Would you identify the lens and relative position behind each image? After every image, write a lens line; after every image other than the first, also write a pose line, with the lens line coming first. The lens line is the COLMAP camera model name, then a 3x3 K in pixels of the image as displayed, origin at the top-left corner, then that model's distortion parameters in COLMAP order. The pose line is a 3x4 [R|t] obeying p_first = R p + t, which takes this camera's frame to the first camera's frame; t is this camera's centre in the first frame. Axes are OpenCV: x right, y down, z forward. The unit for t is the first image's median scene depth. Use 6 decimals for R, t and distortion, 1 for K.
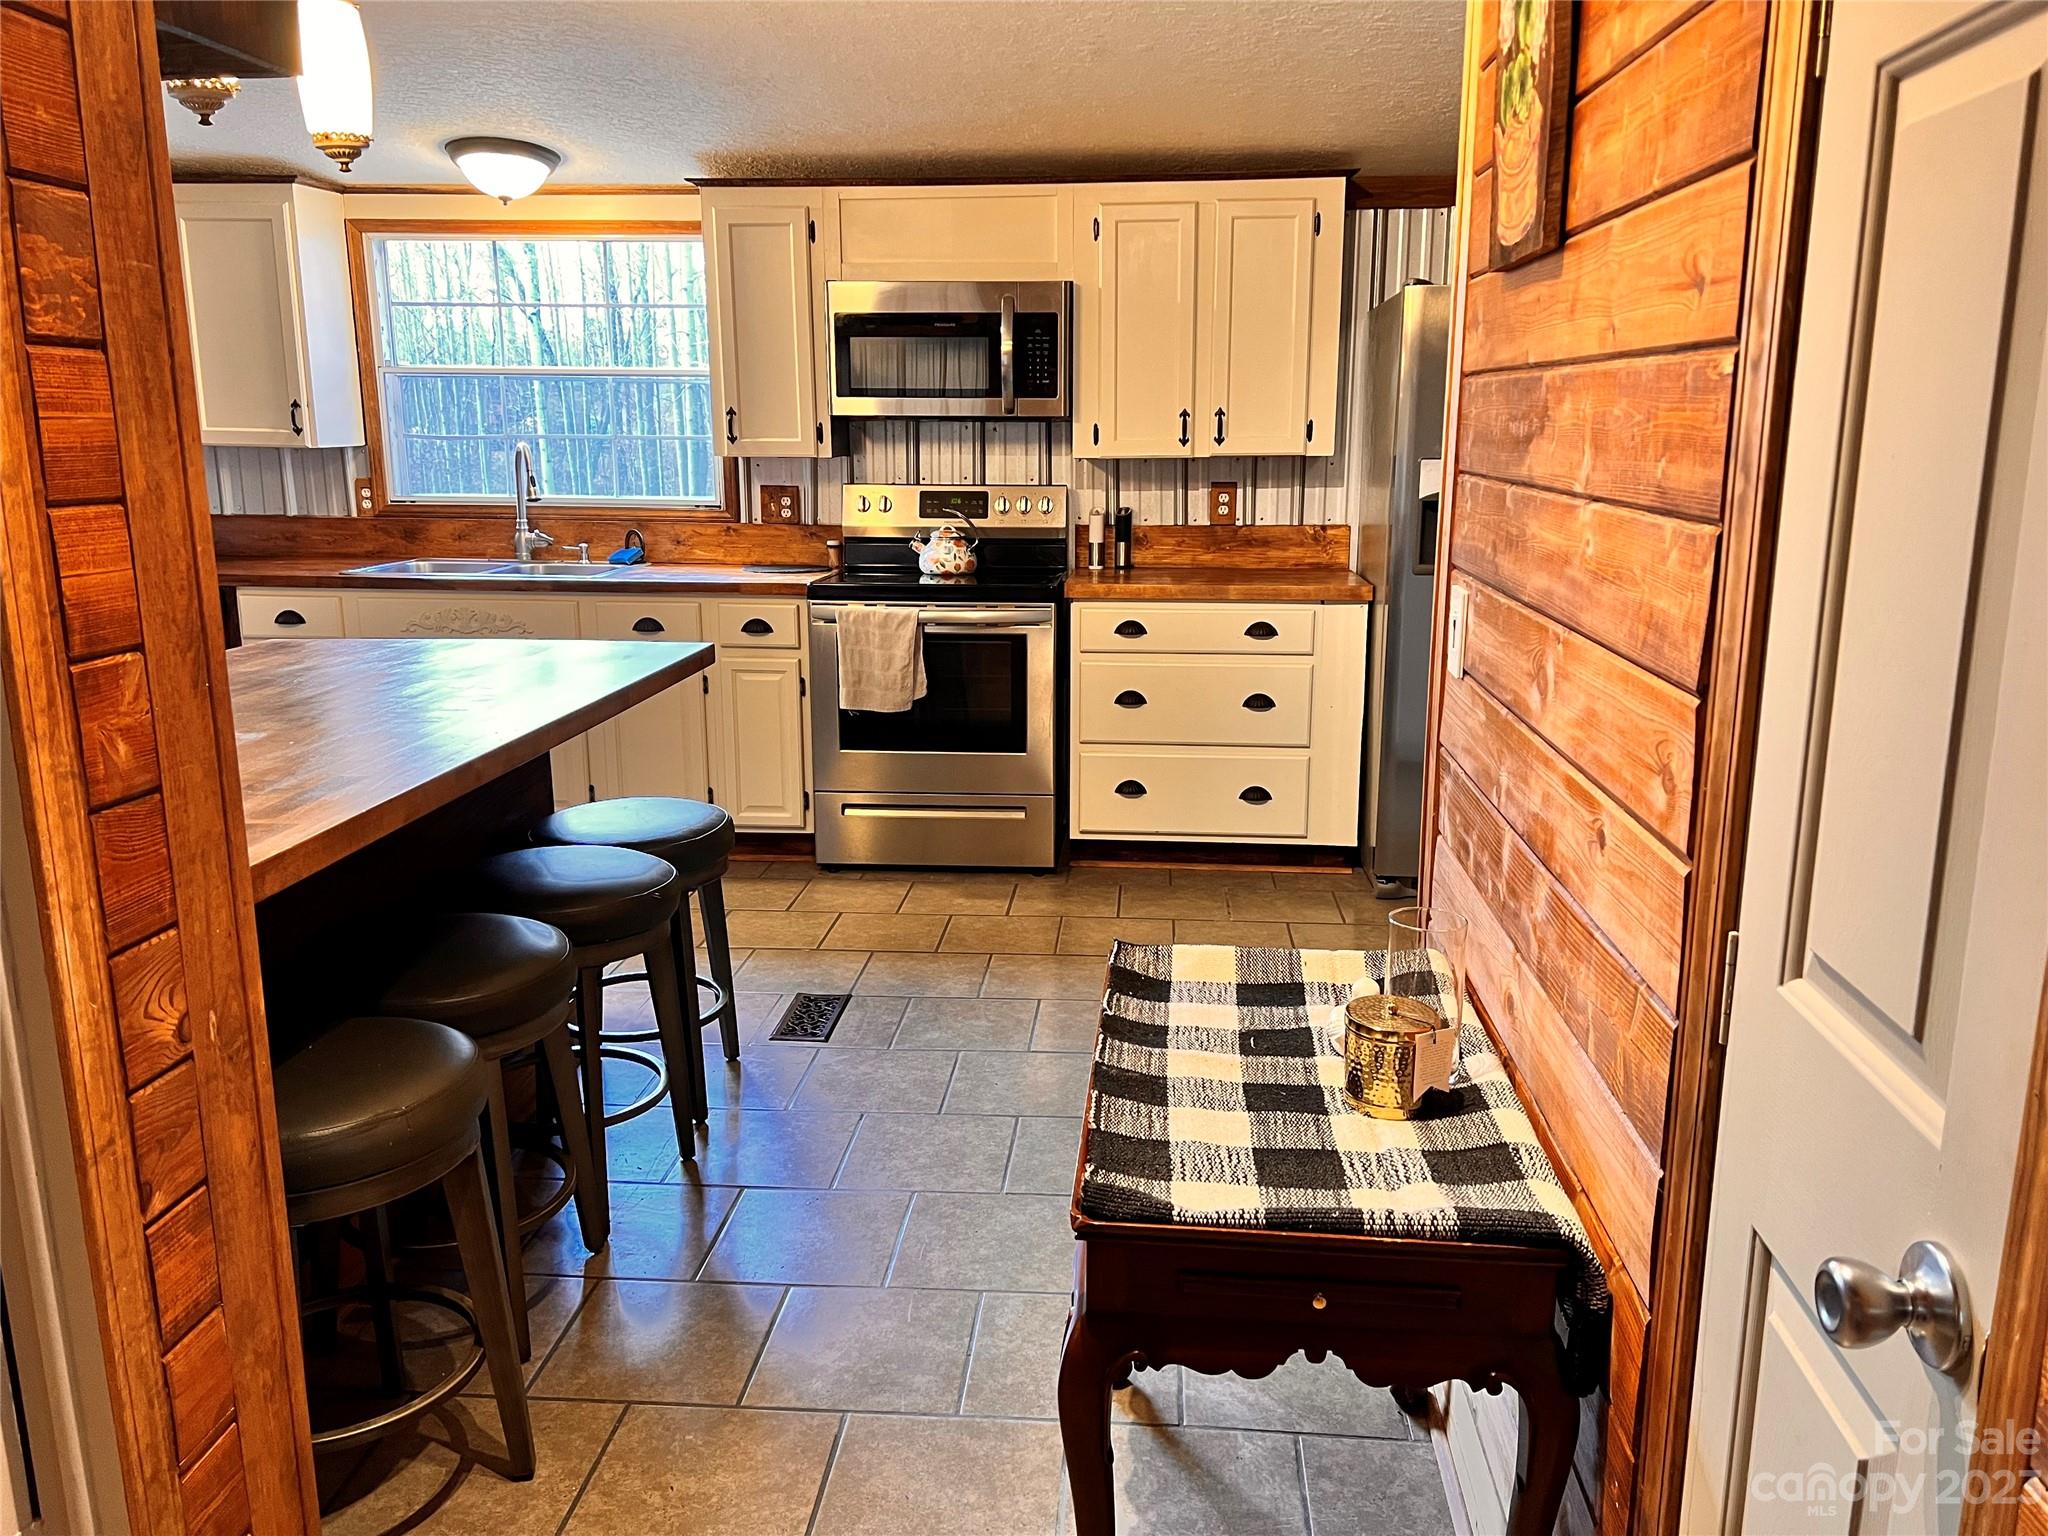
lens RADIAL K [[1535.7, 0, 1041.6], [0, 1535.7, 767.1], [0, 0, 1]] dist [0.051967, -0.063970]
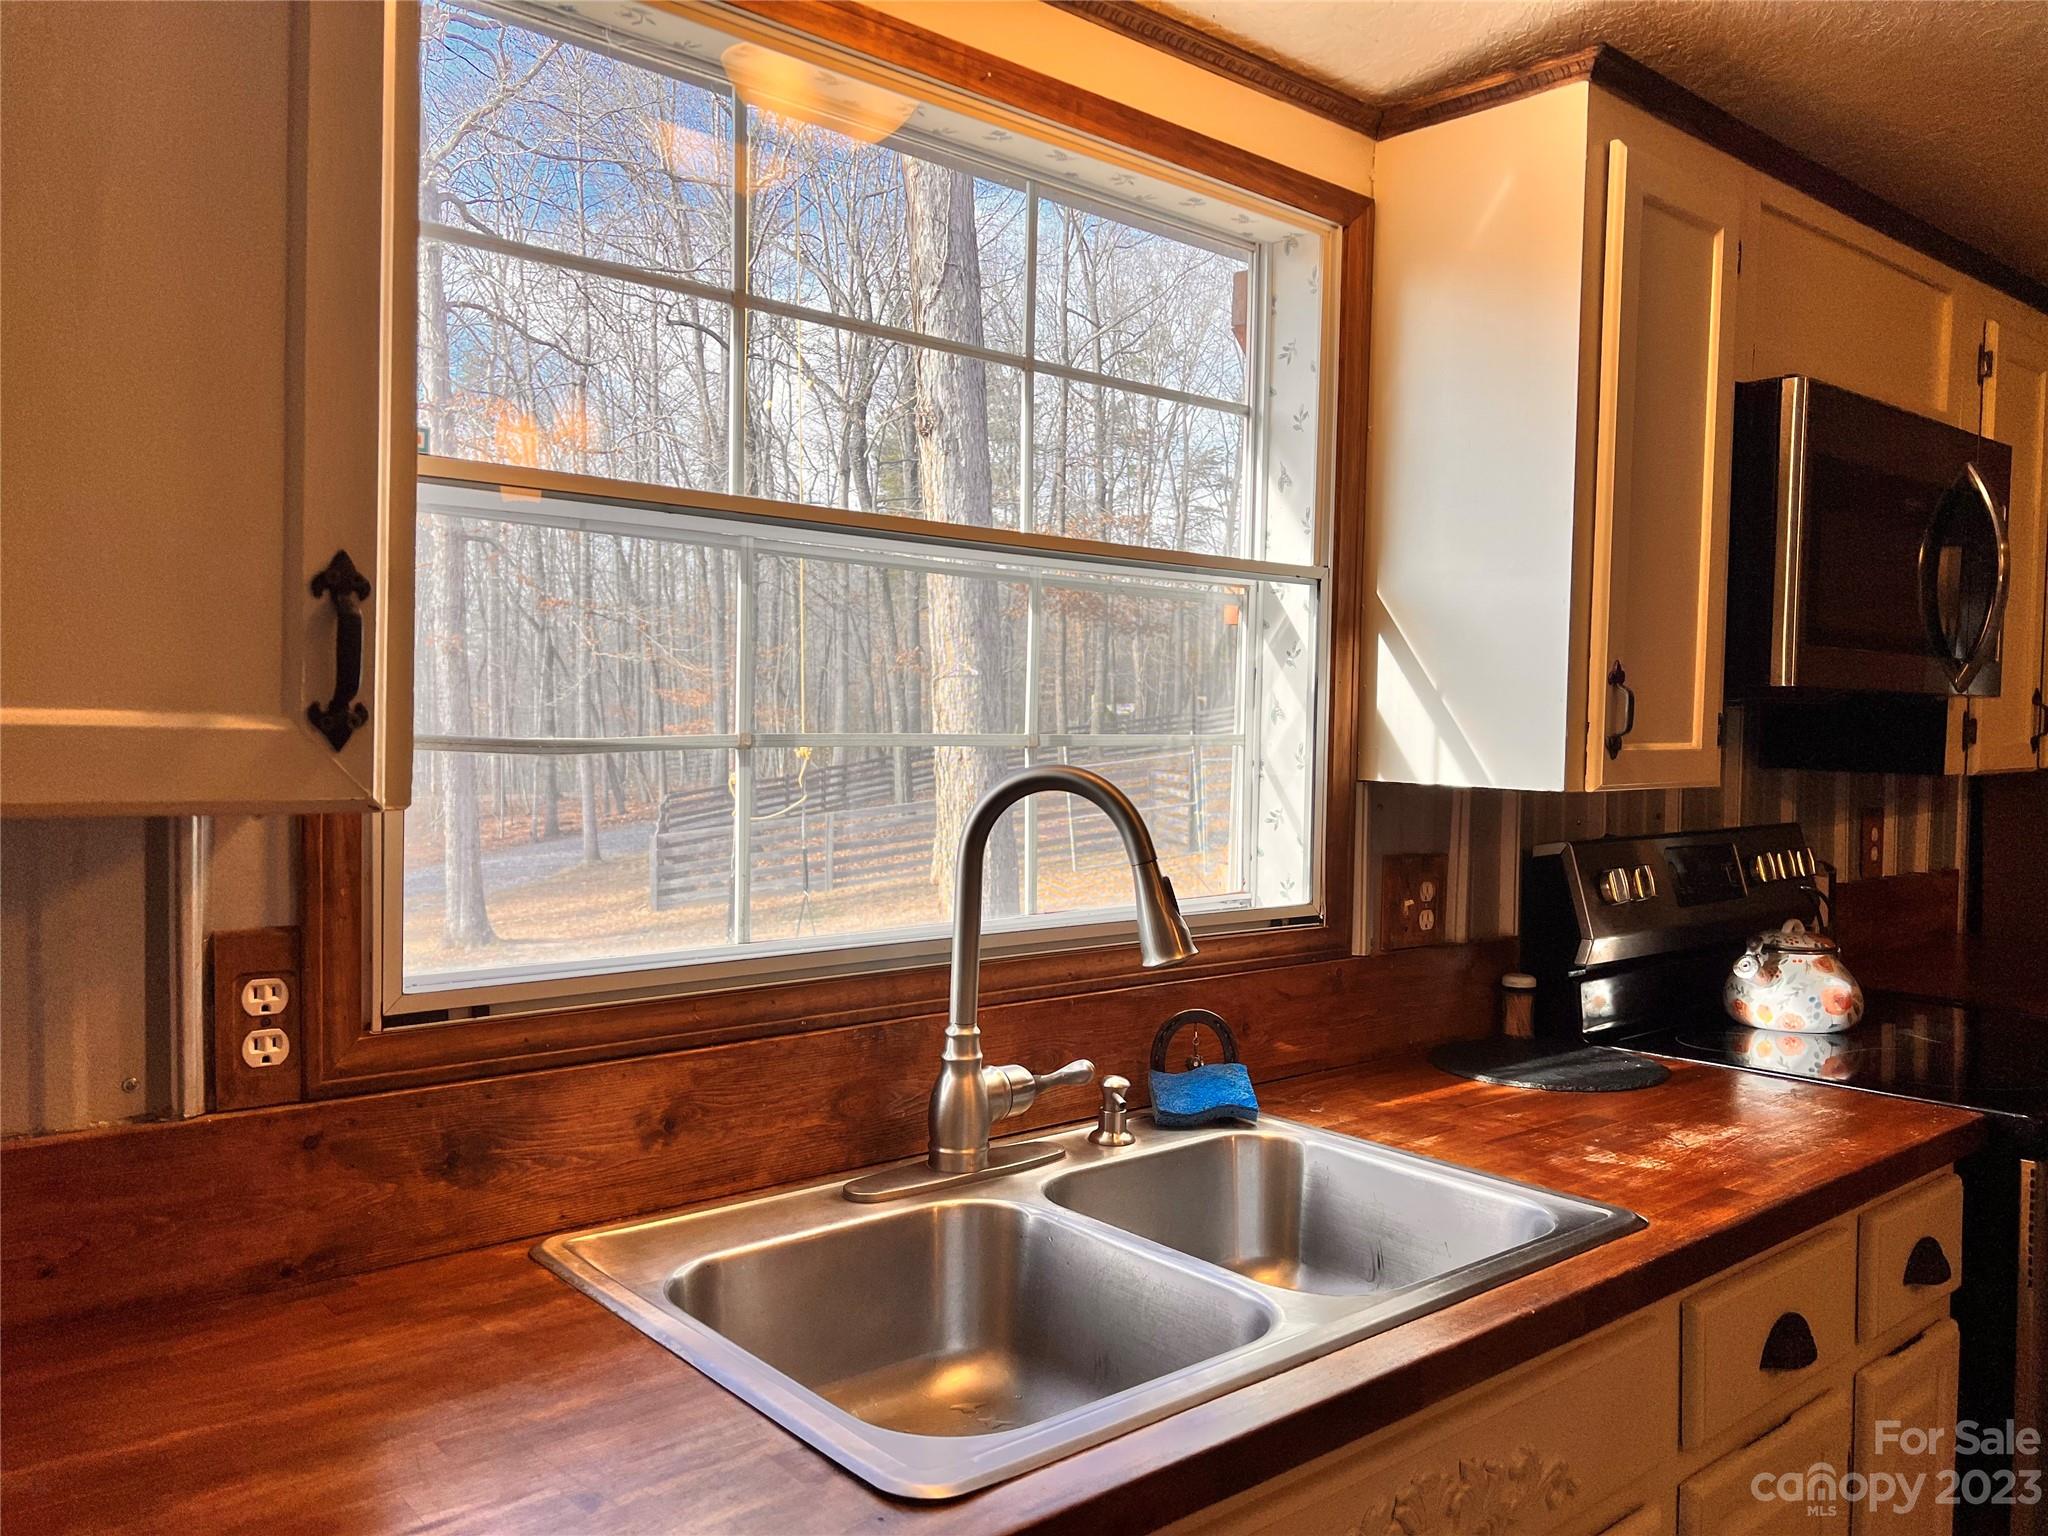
lens RADIAL K [[1535.7, 0, 1079.7], [0, 1535.7, 759.1], [0, 0, 1]] dist [0.051967, -0.063970]
pose [[0.691533, -0.011907, 0.722247, -0.567070], [0.148286, 0.980910, -0.125809, -0.182425], [-0.706961, 0.194100, 0.680097, 0.841118]]
